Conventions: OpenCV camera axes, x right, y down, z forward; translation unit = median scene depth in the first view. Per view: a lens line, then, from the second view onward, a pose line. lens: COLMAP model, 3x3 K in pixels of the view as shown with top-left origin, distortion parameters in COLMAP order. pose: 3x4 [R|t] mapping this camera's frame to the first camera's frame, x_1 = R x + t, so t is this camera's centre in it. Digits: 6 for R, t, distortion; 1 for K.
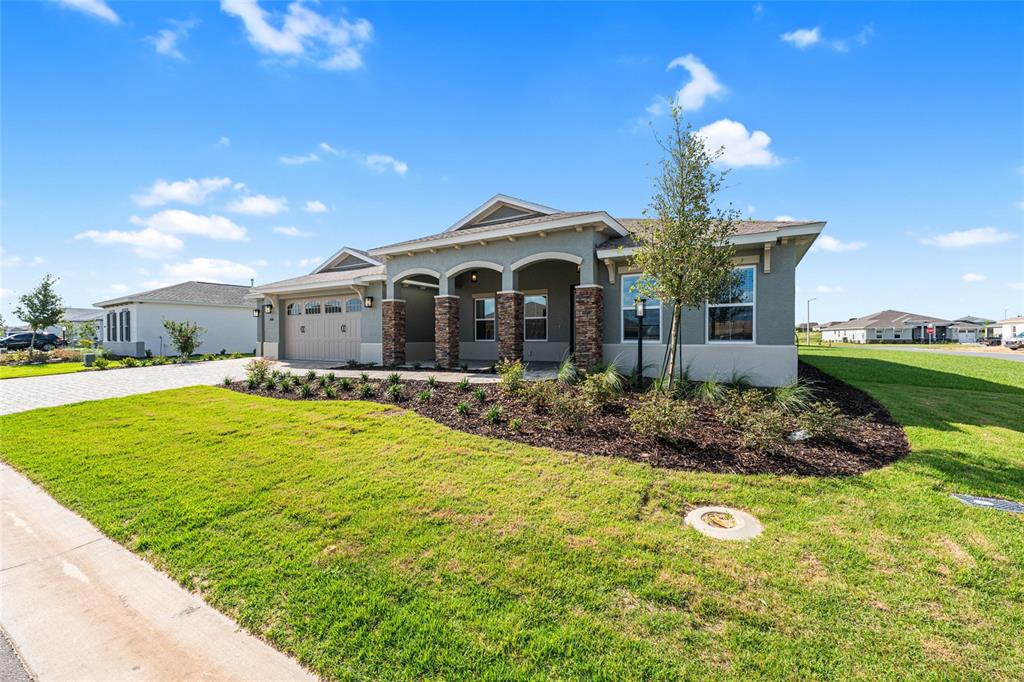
lens RADIAL K [[404.7, 0, 512.0], [0, 404.7, 341.0], [0, 0, 1]] dist [0.001959, 0.000208]
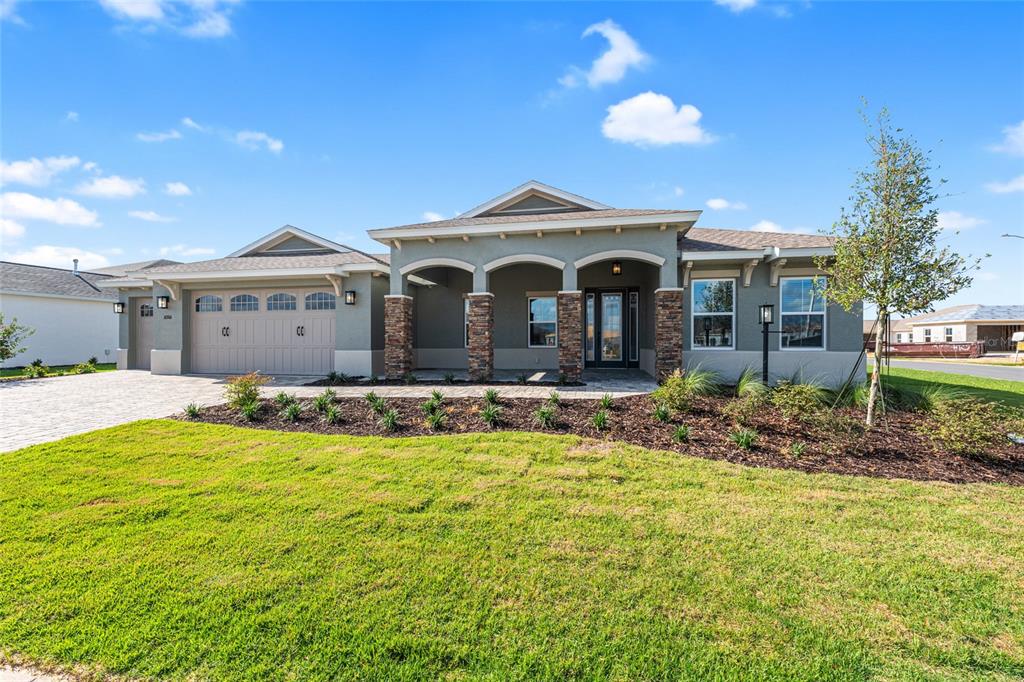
lens RADIAL K [[400.8, 0, 517.0], [0, 400.8, 341.9], [0, 0, 1]] dist [0.004094, 0.000113]
pose [[0.942242, 0.005371, 0.334891, -0.350545], [-0.000311, 0.999885, -0.015161, 0.000558], [-0.334934, 0.014181, 0.942135, 0.187210]]
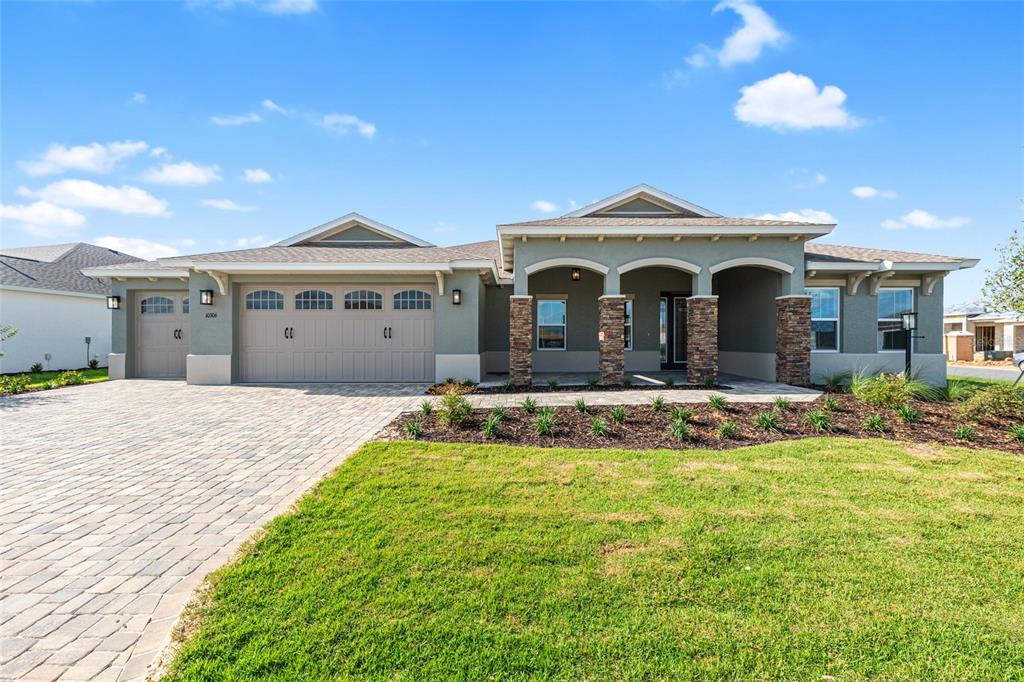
lens RADIAL K [[400.8, 0, 517.0], [0, 400.8, 341.9], [0, 0, 1]] dist [0.004094, 0.000113]
pose [[0.863363, 0.009897, 0.504487, -0.696635], [0.001488, 0.999753, -0.022160, -0.001295], [-0.504582, 0.019882, 0.863135, 0.380997]]
